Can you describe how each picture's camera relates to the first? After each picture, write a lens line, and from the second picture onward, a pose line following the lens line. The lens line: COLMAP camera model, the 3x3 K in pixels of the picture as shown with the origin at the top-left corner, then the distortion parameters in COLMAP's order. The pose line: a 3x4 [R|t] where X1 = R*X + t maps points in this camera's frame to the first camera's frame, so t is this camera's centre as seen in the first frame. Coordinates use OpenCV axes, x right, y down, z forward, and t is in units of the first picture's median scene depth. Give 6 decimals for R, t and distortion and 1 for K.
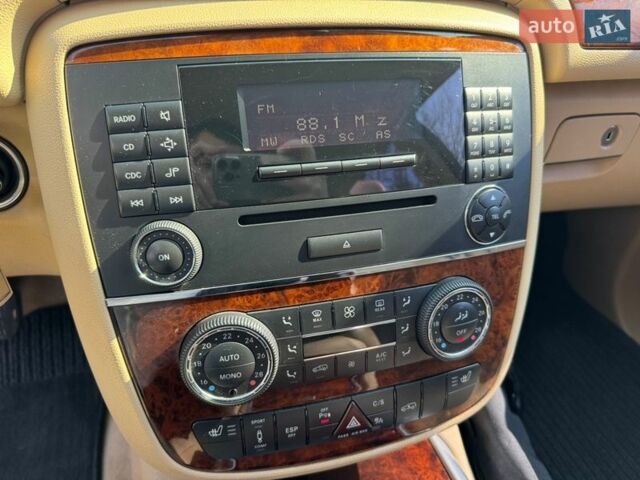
lens RADIAL K [[455.4, 0, 326.0], [0, 455.4, 254.6], [0, 0, 1]] dist [0.027755, -0.045705]
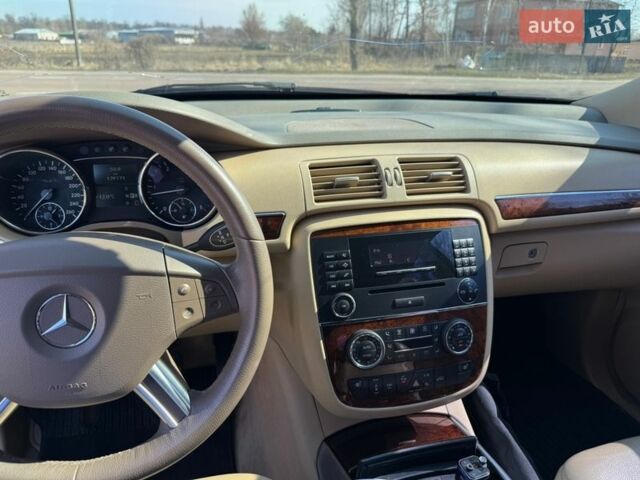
lens RADIAL K [[455.4, 0, 318.9], [0, 455.4, 239.1], [0, 0, 1]] dist [0.027755, -0.045705]
pose [[0.999087, -0.020363, -0.037555, -0.325807], [0.010173, 0.967203, -0.253800, 0.251705], [0.041492, 0.253186, 0.966527, -1.409153]]
